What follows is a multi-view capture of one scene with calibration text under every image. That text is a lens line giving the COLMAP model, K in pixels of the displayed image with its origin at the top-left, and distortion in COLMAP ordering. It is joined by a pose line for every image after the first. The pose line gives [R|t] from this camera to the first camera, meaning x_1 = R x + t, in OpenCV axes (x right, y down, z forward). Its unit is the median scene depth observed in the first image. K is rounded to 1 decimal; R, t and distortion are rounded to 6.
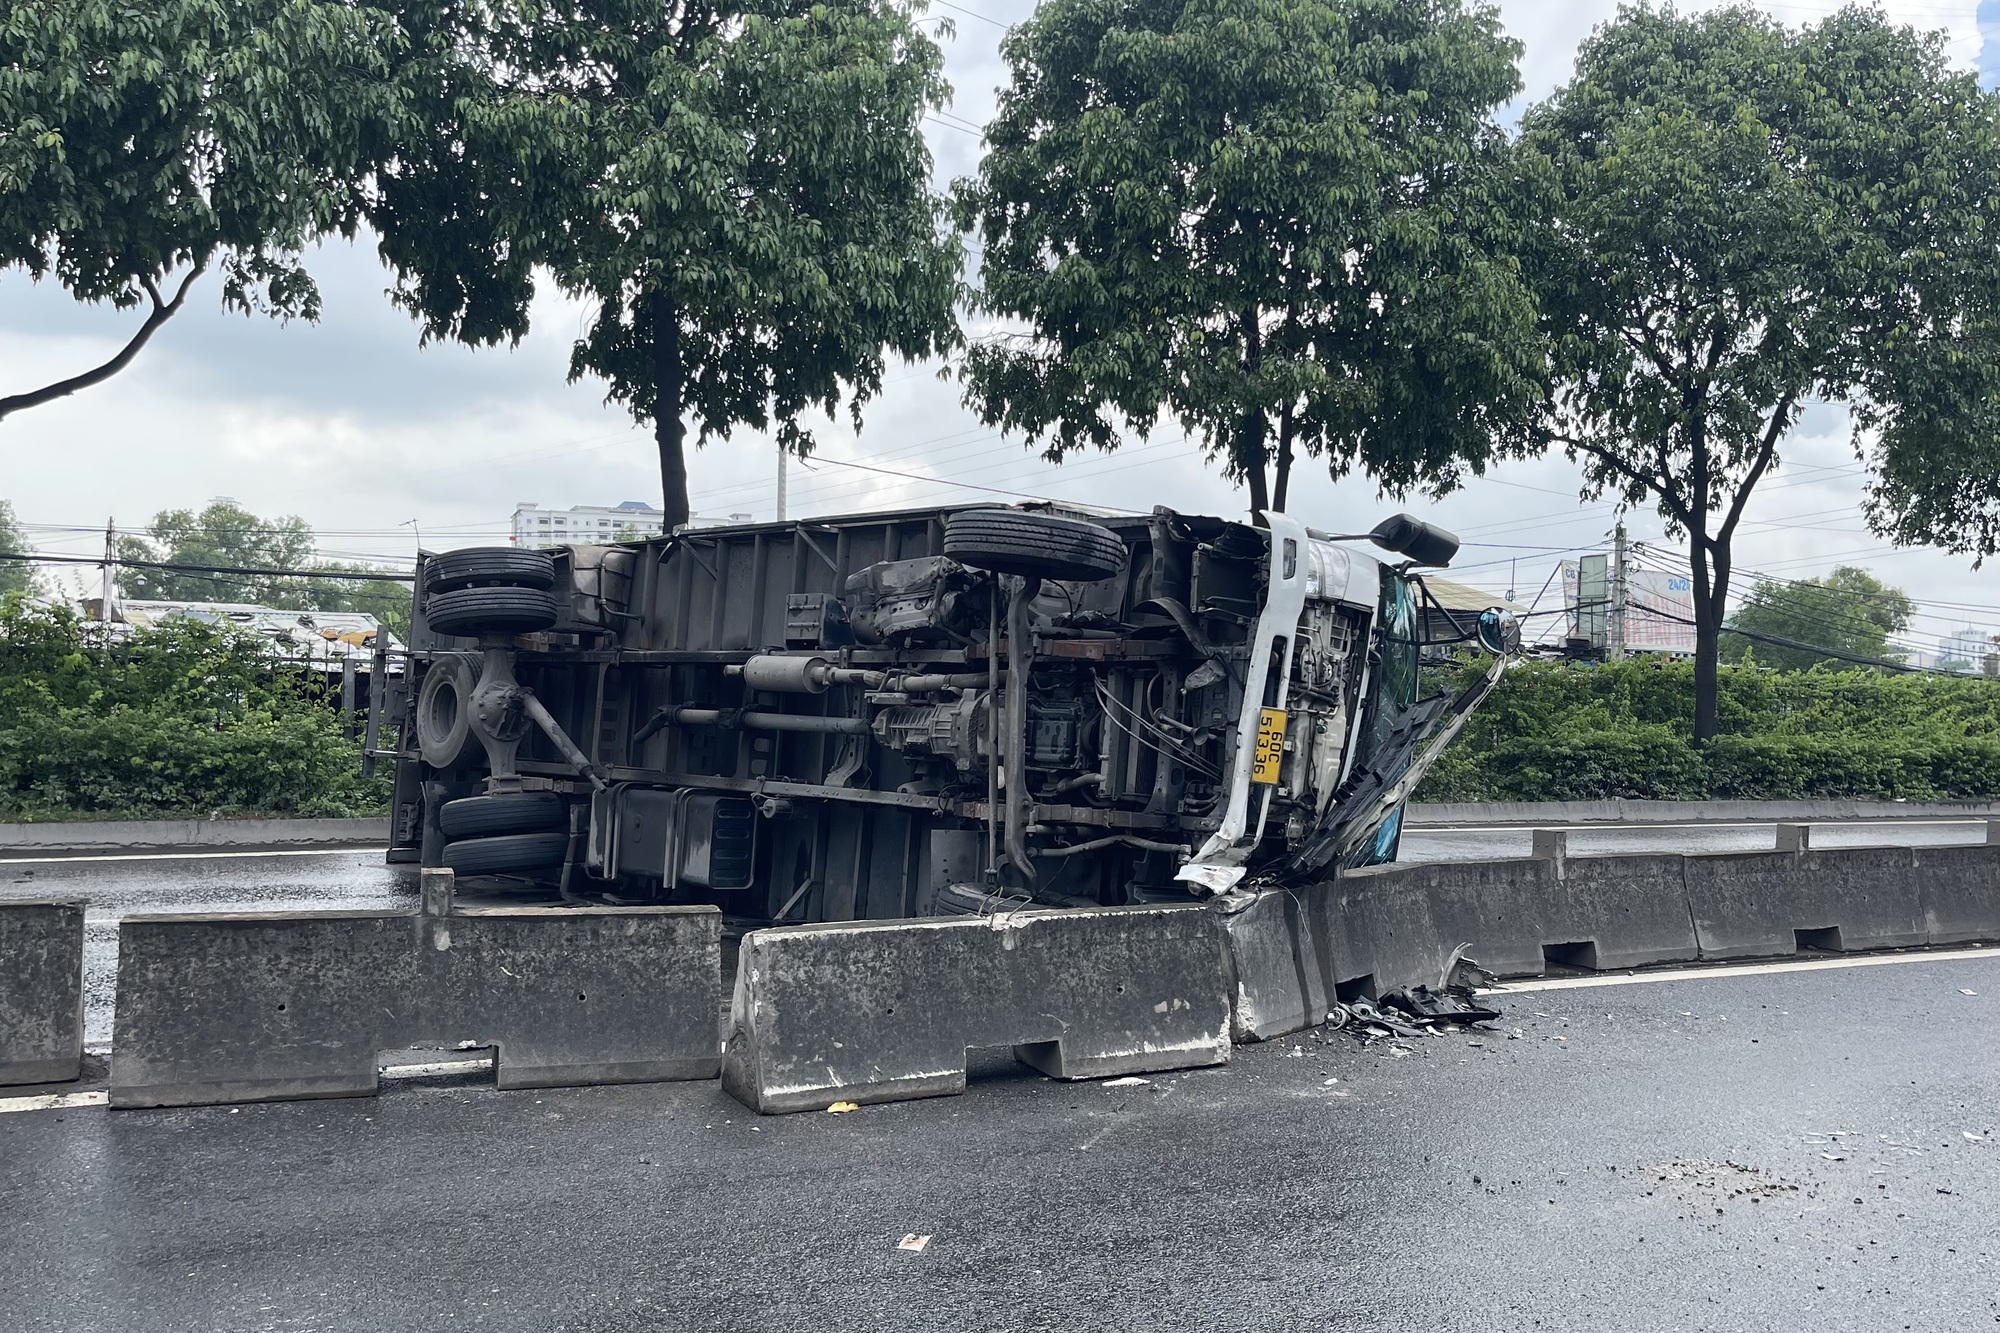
lens RADIAL K [[1474.3, 0, 1002.1], [0, 1474.3, 666.1], [0, 0, 1]] dist [-0.004120, -0.005032]
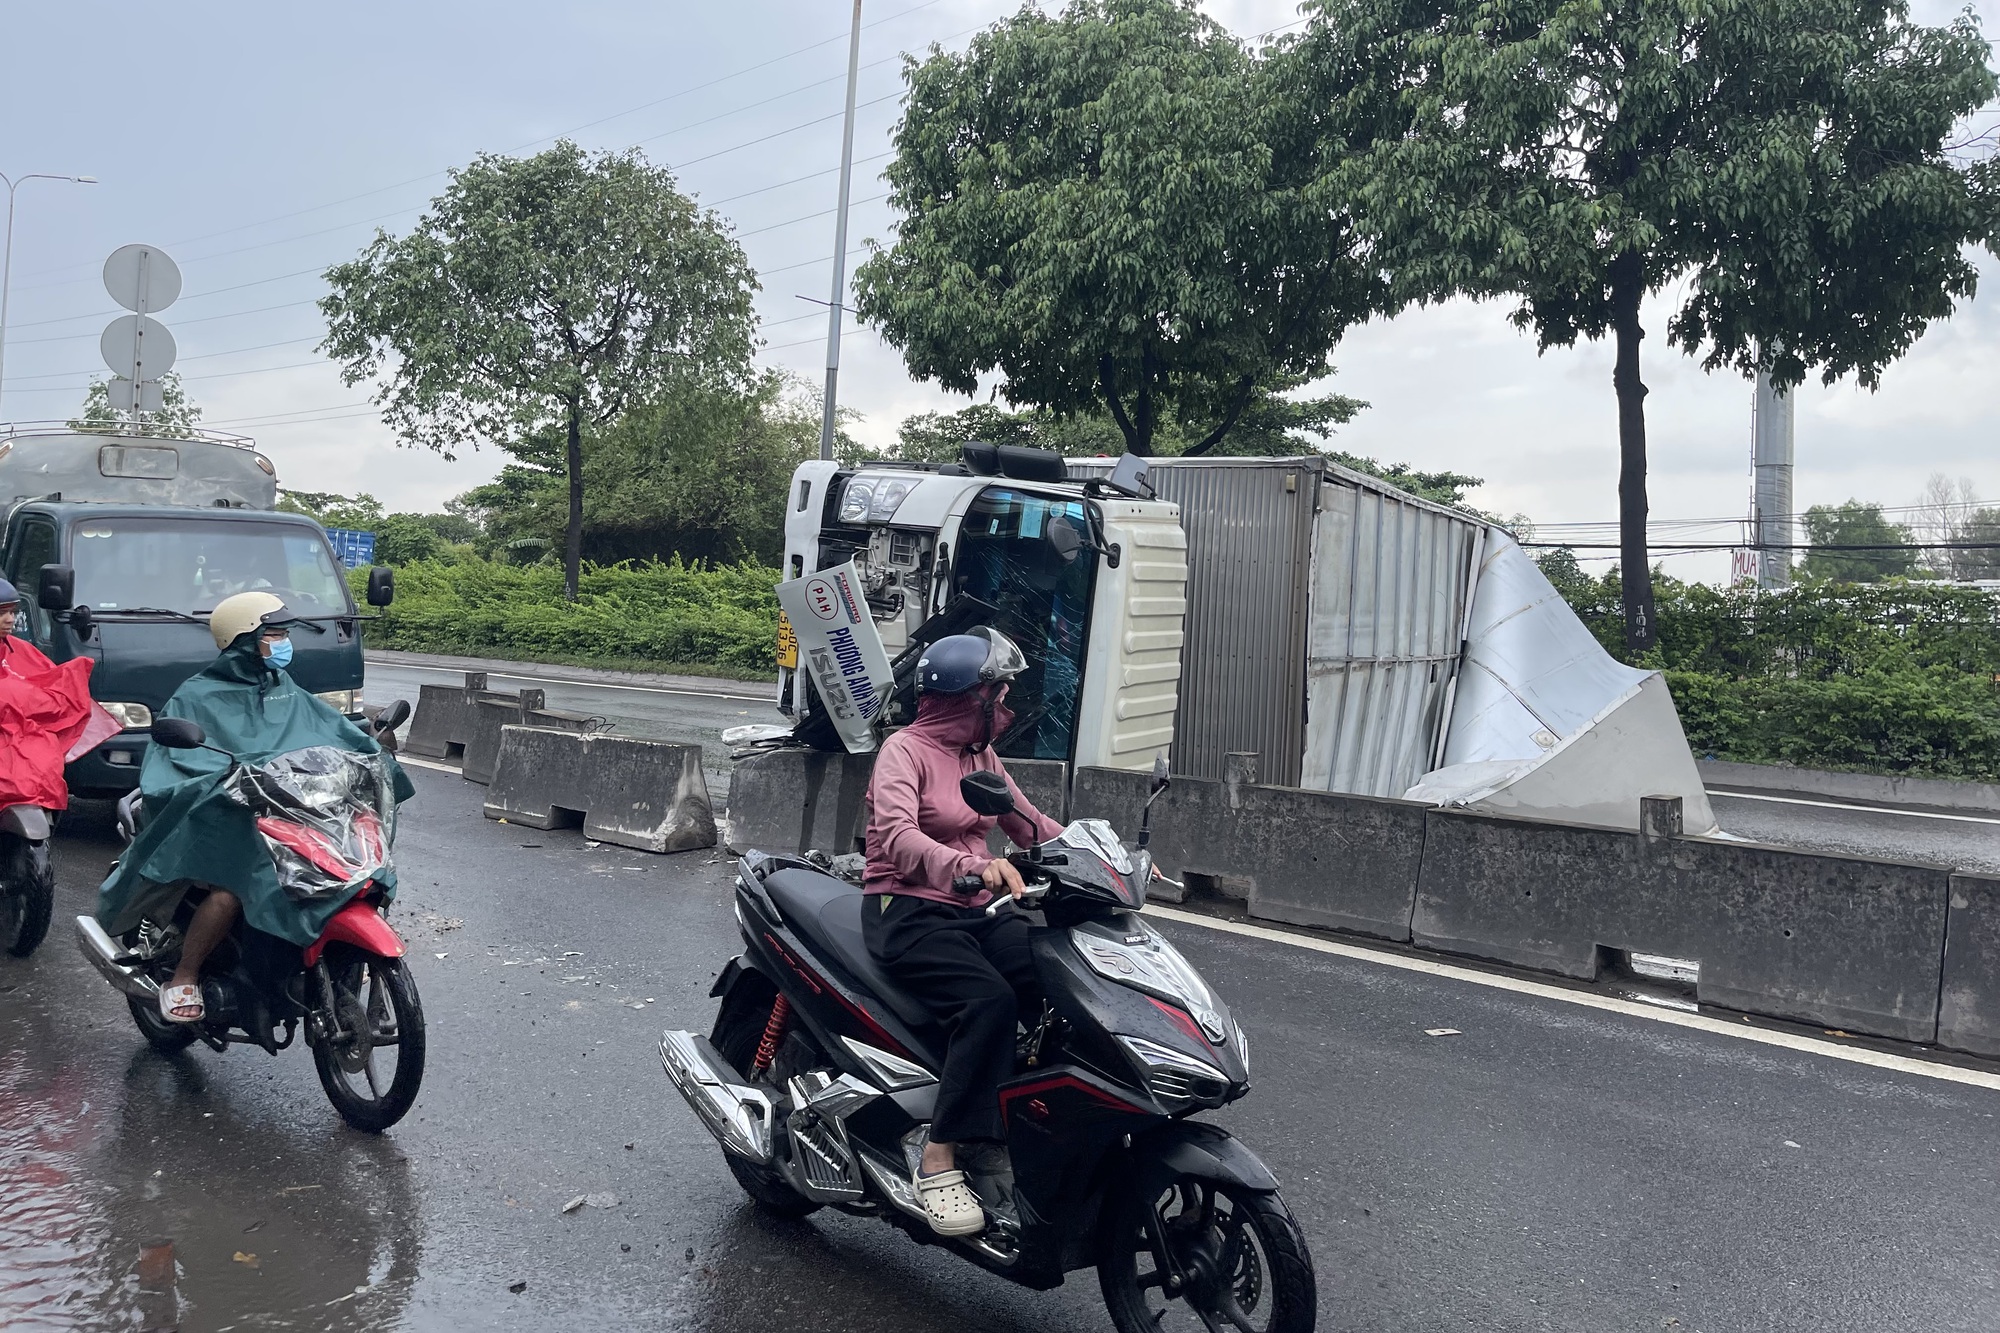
lens RADIAL K [[1474.3, 0, 1003.1], [0, 1474.3, 661.8], [0, 0, 1]] dist [-0.004120, -0.005032]
pose [[0.421209, 0.025378, -0.906609, 1.105507], [-0.005162, 0.999659, 0.025584, 0.036702], [0.906949, -0.006096, 0.421196, 0.506569]]
